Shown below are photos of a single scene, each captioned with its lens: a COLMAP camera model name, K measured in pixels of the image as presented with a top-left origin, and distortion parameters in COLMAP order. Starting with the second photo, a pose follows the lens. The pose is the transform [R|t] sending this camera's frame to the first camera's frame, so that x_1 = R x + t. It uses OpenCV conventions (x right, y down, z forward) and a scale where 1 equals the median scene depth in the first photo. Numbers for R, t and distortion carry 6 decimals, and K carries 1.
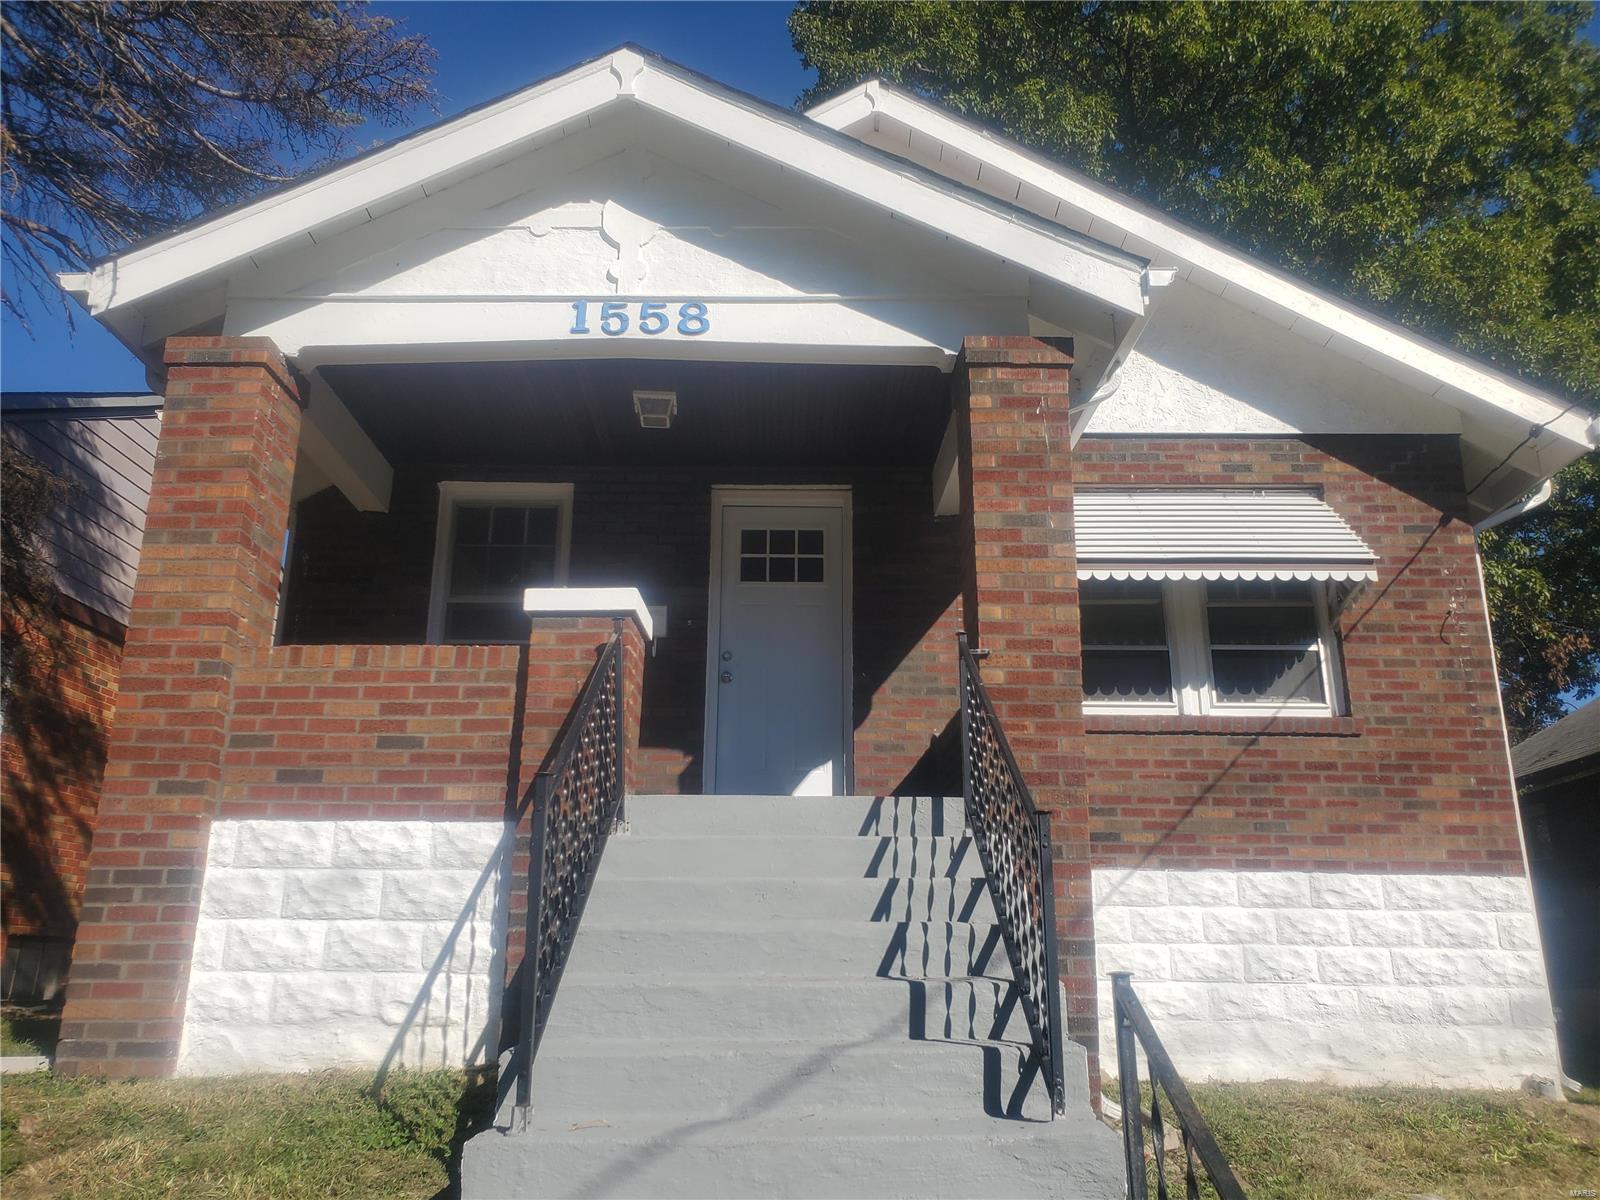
lens RADIAL K [[1192.0, 0, 794.3], [0, 1192.0, 617.4], [0, 0, 1]] dist [0.018272, 0.002926]
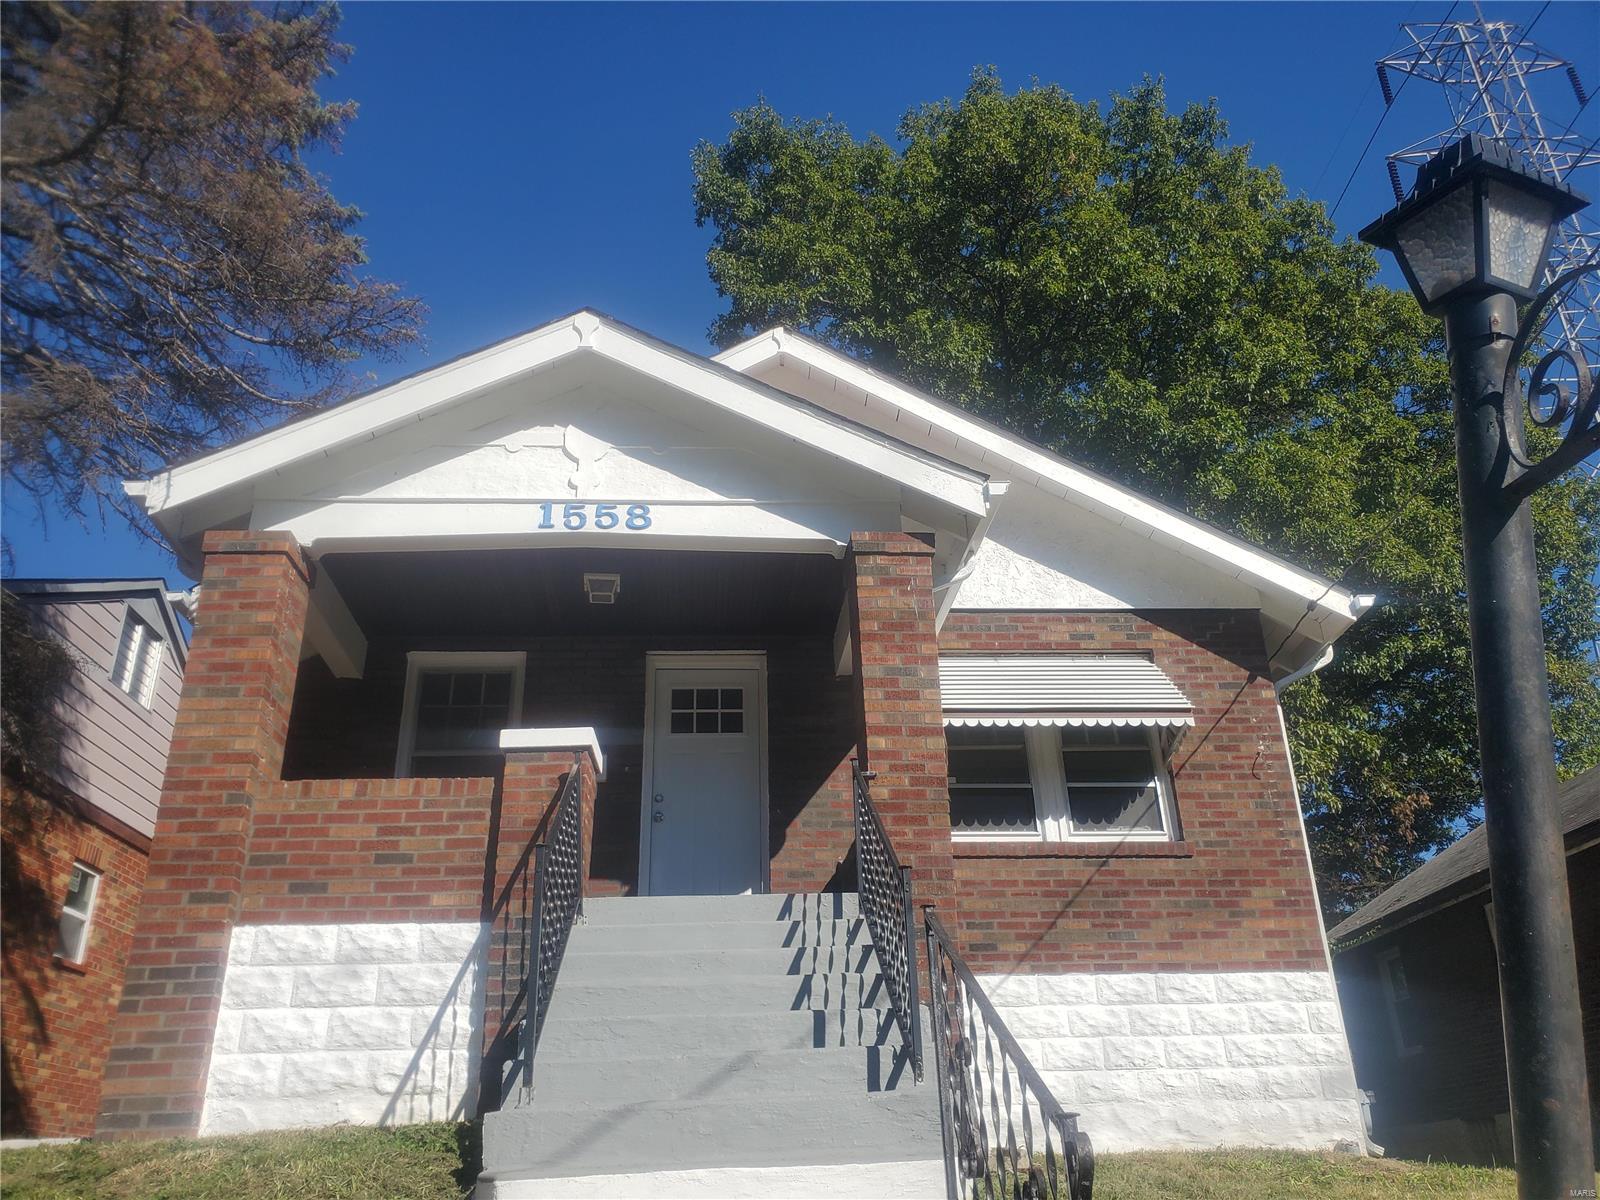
lens RADIAL K [[1273.1, 0, 771.2], [0, 1273.1, 596.2], [0, 0, 1]] dist [0.042221, 0.005595]
pose [[0.998554, -0.001786, 0.053728, -0.016094], [0.011156, 0.984574, -0.174614, 0.065750], [-0.052587, 0.174961, 0.983170, -0.302207]]
